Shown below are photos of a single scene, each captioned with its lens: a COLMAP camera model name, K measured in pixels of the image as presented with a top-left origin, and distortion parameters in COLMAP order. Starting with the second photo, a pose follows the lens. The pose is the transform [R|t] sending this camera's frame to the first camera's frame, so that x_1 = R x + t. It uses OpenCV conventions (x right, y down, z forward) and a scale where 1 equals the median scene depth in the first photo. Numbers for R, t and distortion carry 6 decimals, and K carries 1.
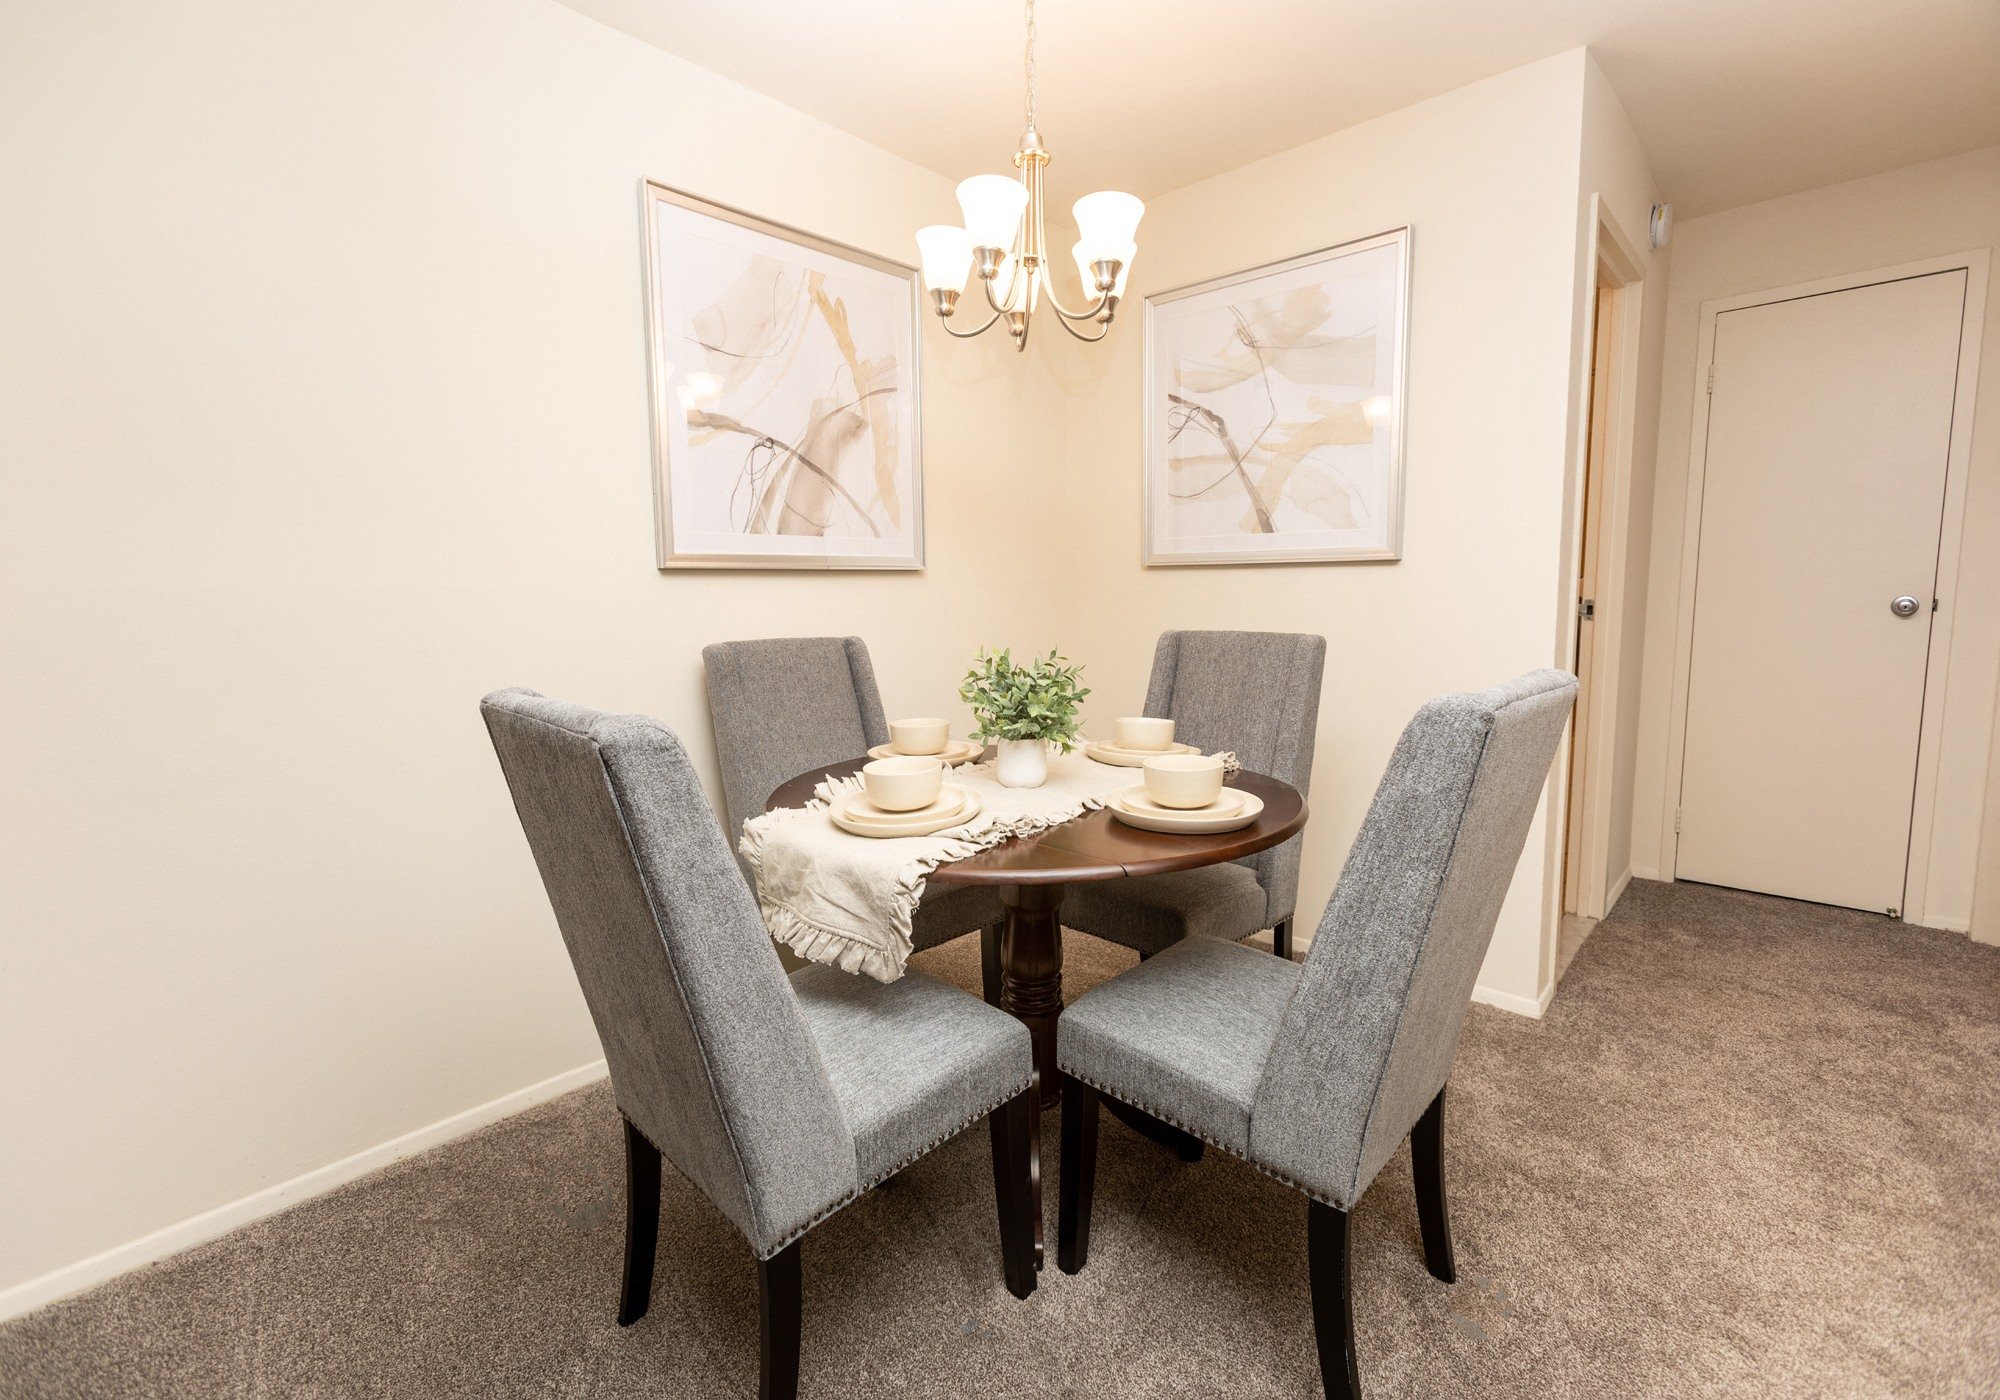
lens RADIAL K [[902.9, 0, 993.4], [0, 902.9, 692.4], [0, 0, 1]] dist [-0.007836, 0.005133]
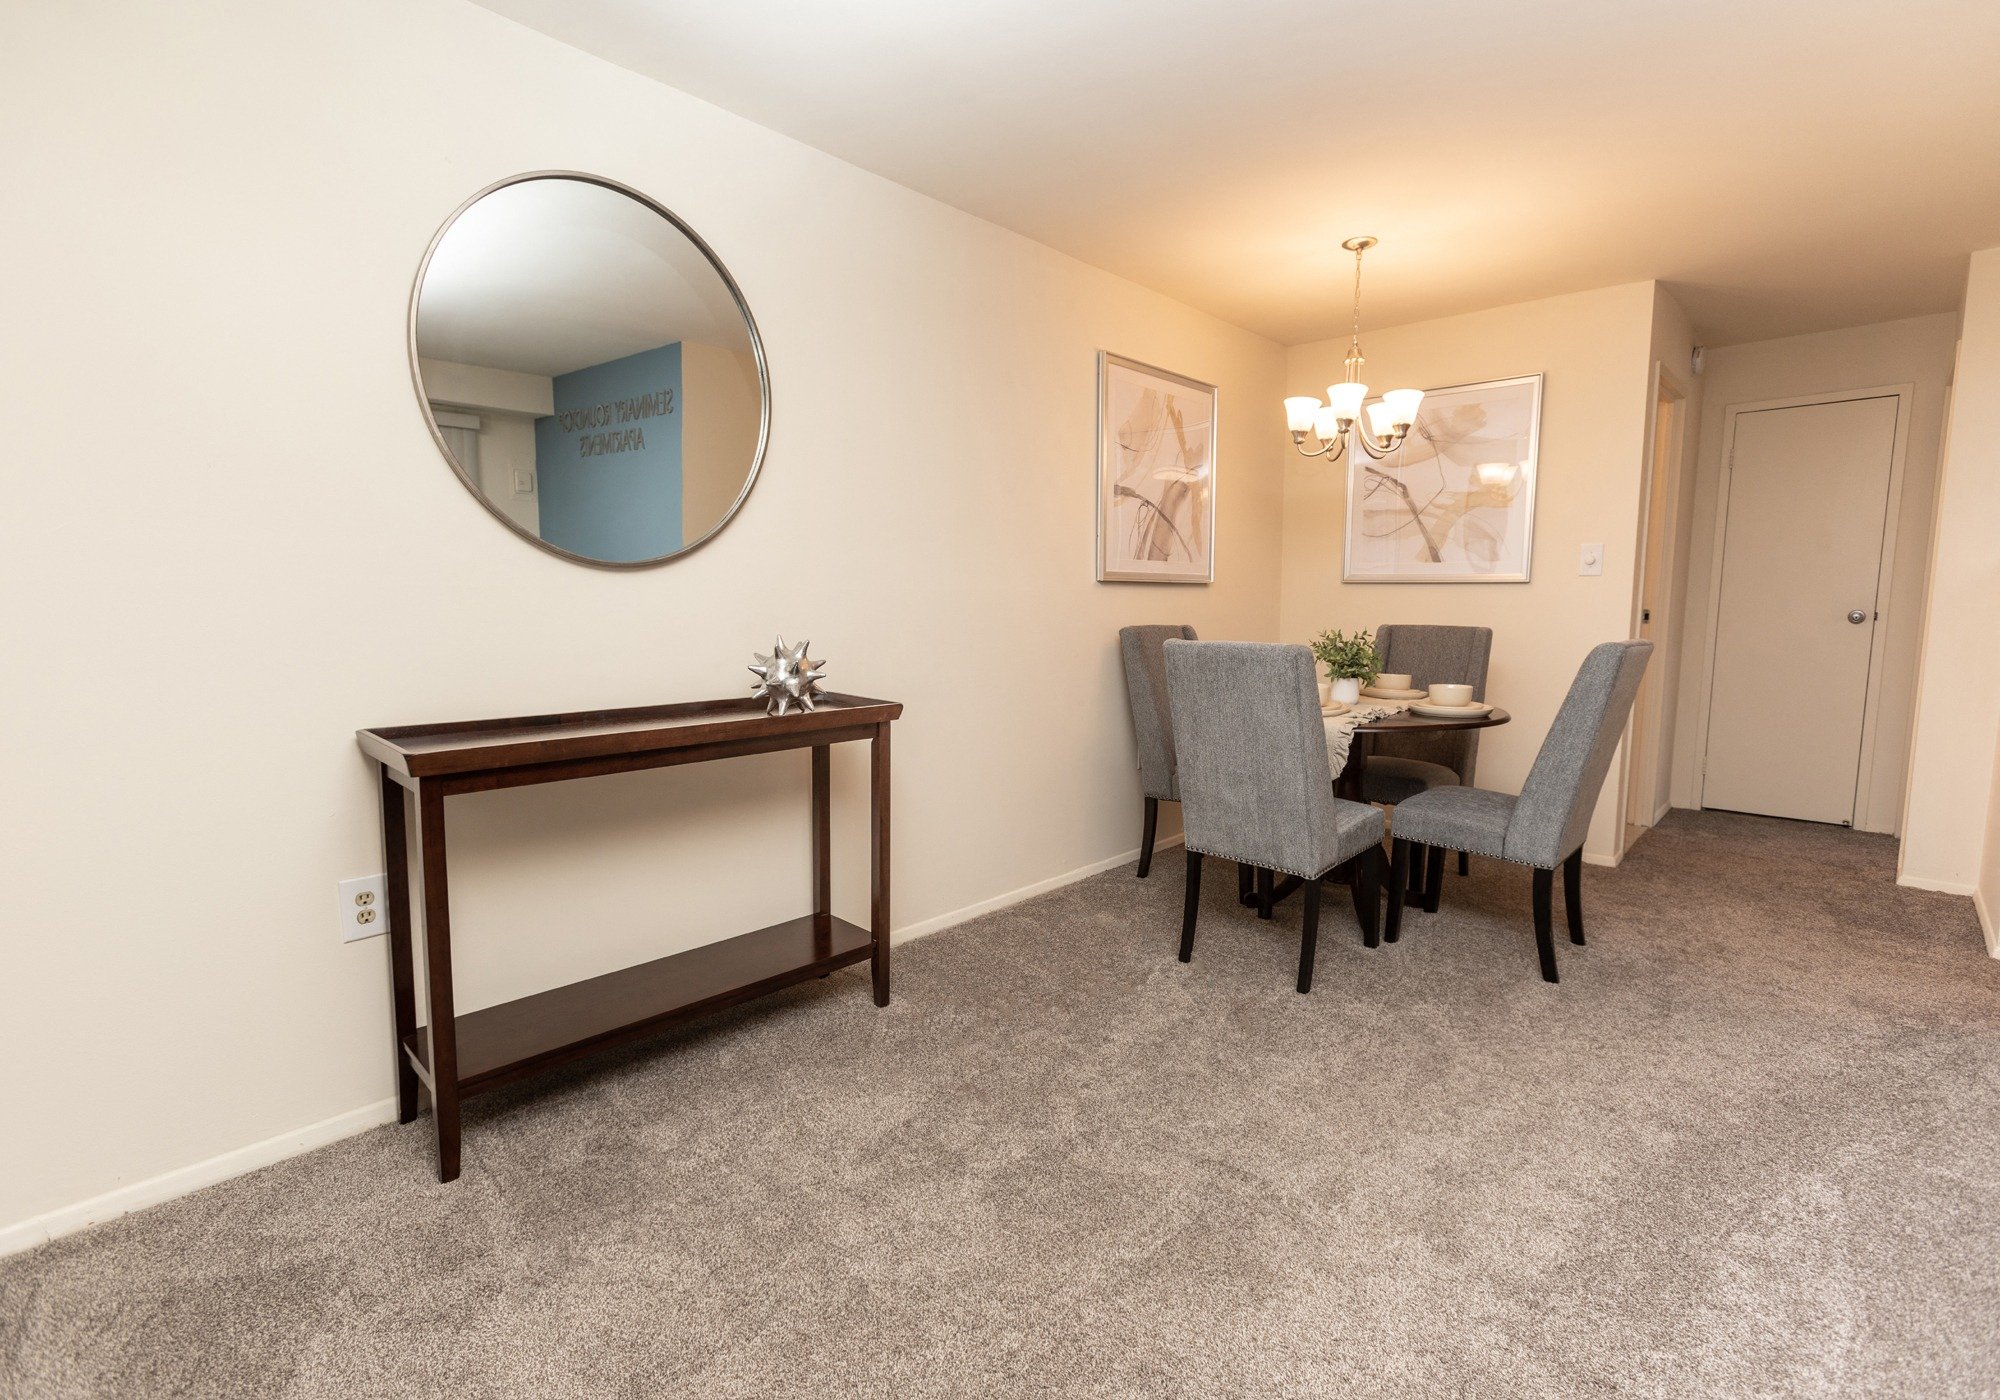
lens RADIAL K [[974.8, 0, 1005.1], [0, 974.8, 705.6], [0, 0, 1]] dist [0.012269, 0.002163]
pose [[0.999609, 0.014503, 0.023912, -0.500277], [-0.014516, 0.999895, 0.000397, 0.081319], [-0.023903, -0.000743, 0.999714, -0.686288]]
